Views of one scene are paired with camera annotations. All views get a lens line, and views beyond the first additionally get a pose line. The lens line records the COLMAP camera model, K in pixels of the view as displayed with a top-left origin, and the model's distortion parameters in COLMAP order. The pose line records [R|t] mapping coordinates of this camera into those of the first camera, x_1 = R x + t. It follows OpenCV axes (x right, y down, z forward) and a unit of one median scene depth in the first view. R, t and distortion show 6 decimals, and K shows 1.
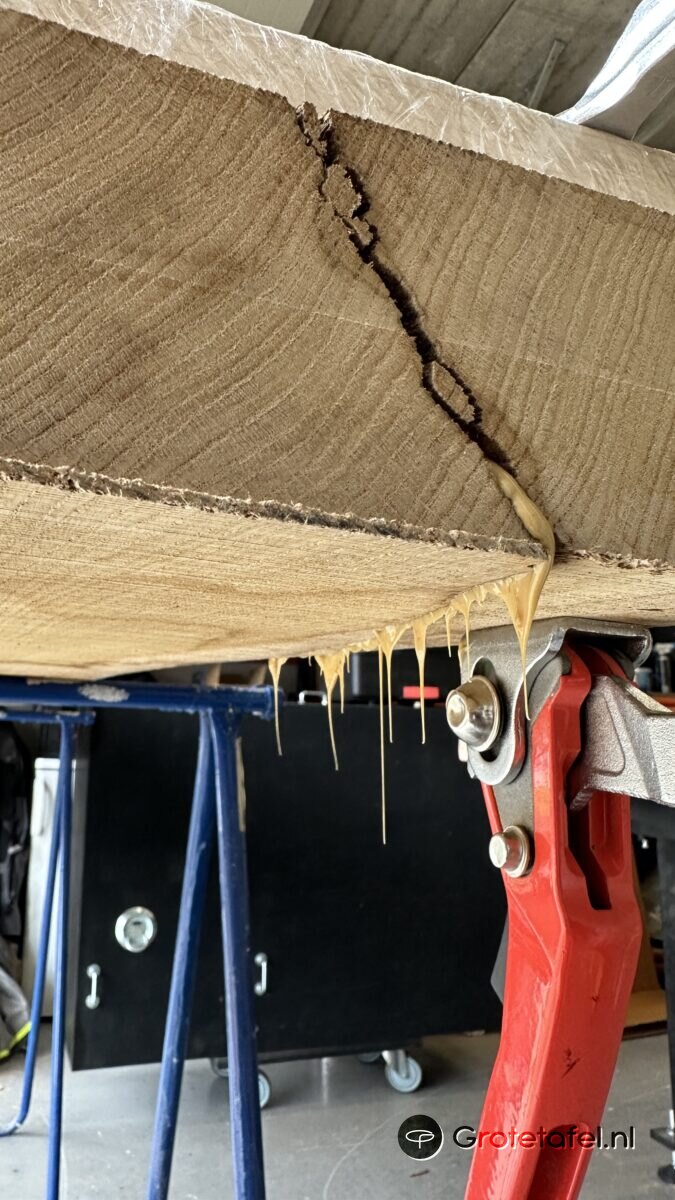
lens RADIAL K [[733.8, 0, 336.1], [0, 733.8, 573.5], [0, 0, 1]] dist [-0.002305, 0.000422]
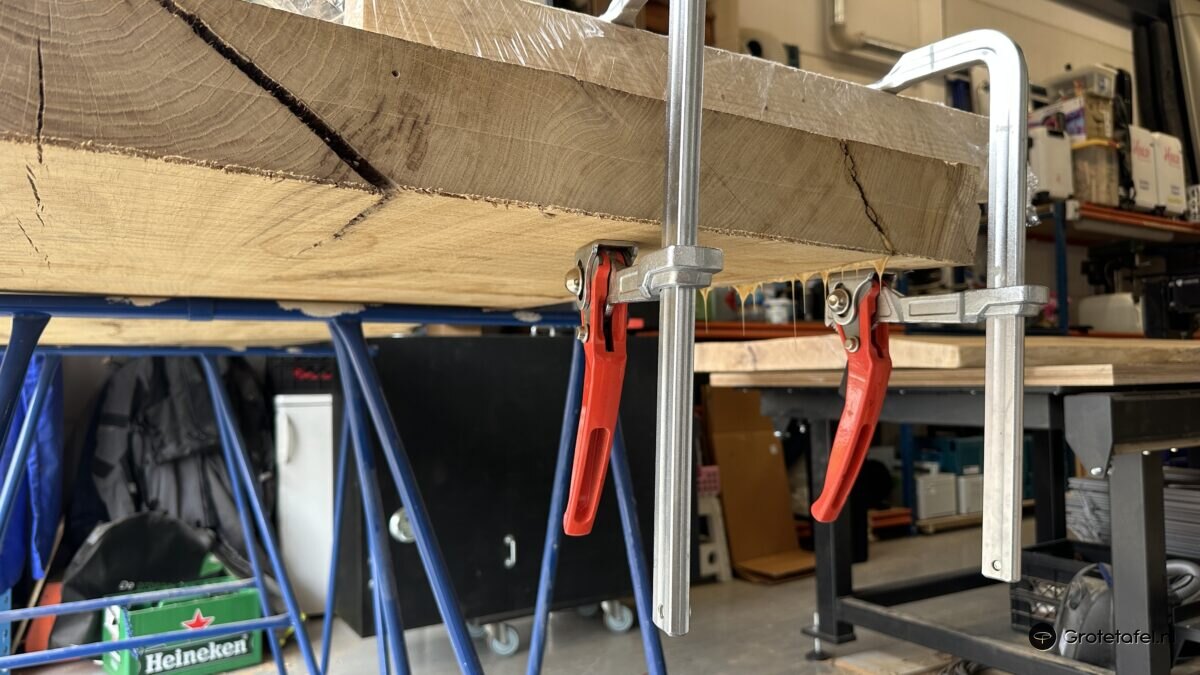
lens RADIAL K [[826.4, 0, 600.0], [0, 826.4, 337.5], [0, 0, 1]] dist [0.090875, -0.115513]
pose [[0.976541, -0.034146, 0.212607, -1.564495], [0.000548, 0.987738, 0.156121, -0.200461], [-0.215331, -0.152342, 0.964585, -2.179521]]
